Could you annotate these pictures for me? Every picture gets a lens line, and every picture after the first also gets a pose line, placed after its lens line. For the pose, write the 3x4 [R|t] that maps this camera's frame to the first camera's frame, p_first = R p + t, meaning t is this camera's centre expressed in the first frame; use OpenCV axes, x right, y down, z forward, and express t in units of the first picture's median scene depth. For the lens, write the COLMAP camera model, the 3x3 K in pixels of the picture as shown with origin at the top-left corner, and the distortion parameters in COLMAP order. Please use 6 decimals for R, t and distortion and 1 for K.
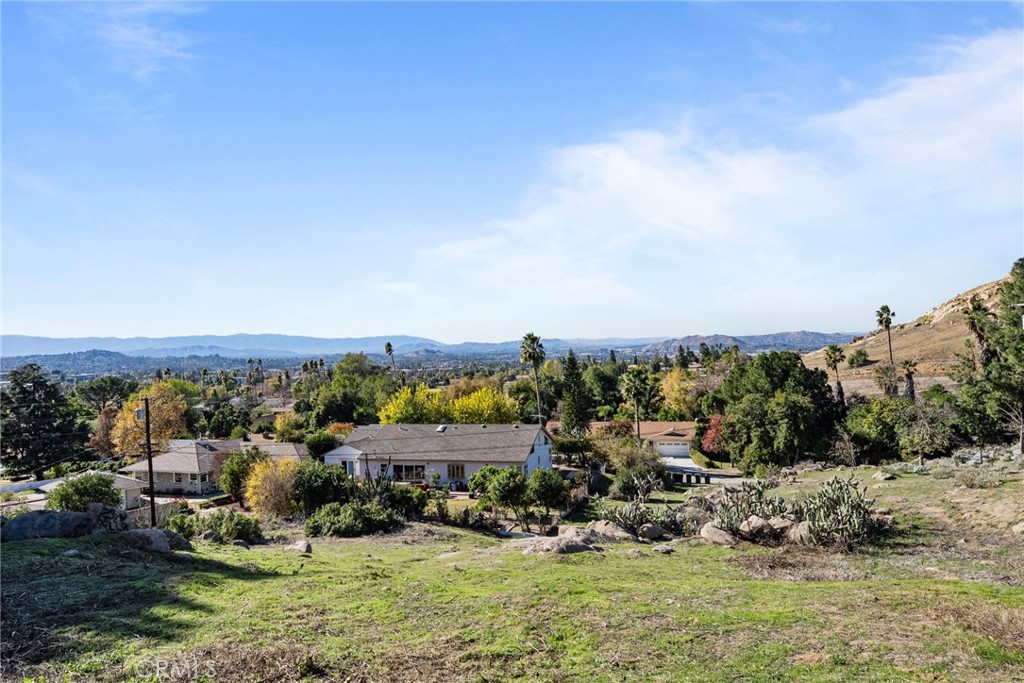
lens RADIAL K [[715.1, 0, 512.0], [0, 715.1, 341.5], [0, 0, 1]] dist [0.002207, 0.000777]
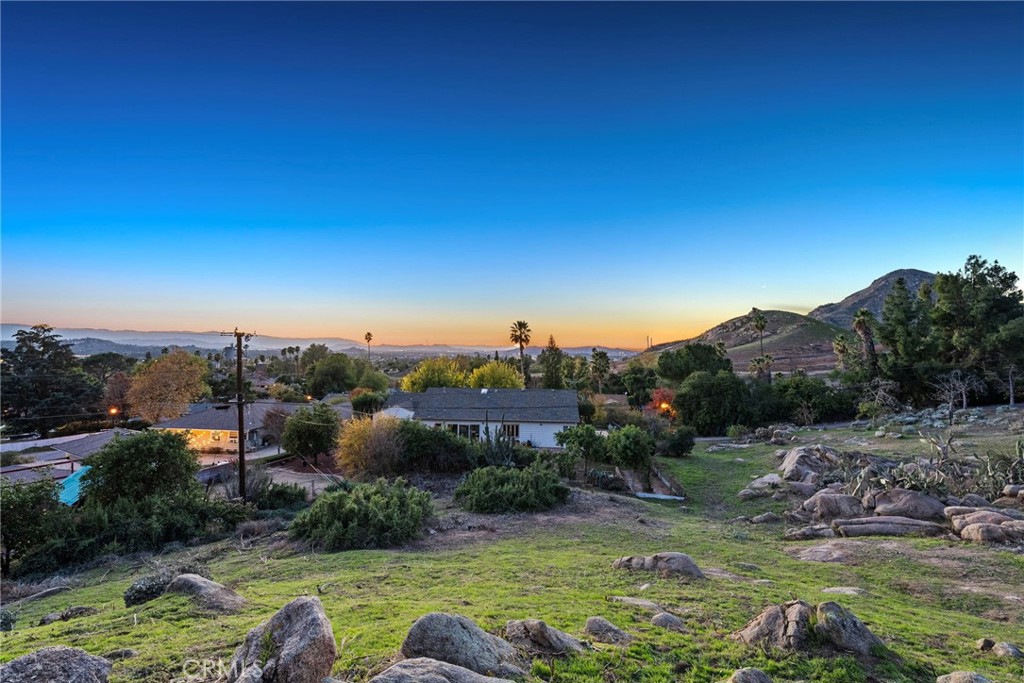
lens RADIAL K [[465.5, 0, 517.0], [0, 465.5, 338.6], [0, 0, 1]] dist [0.001063, -0.000258]
pose [[0.975955, 0.044404, 0.213402, -0.157936], [-0.040472, 0.998921, -0.022763, 0.040873], [-0.214183, 0.013579, 0.976699, 0.215573]]
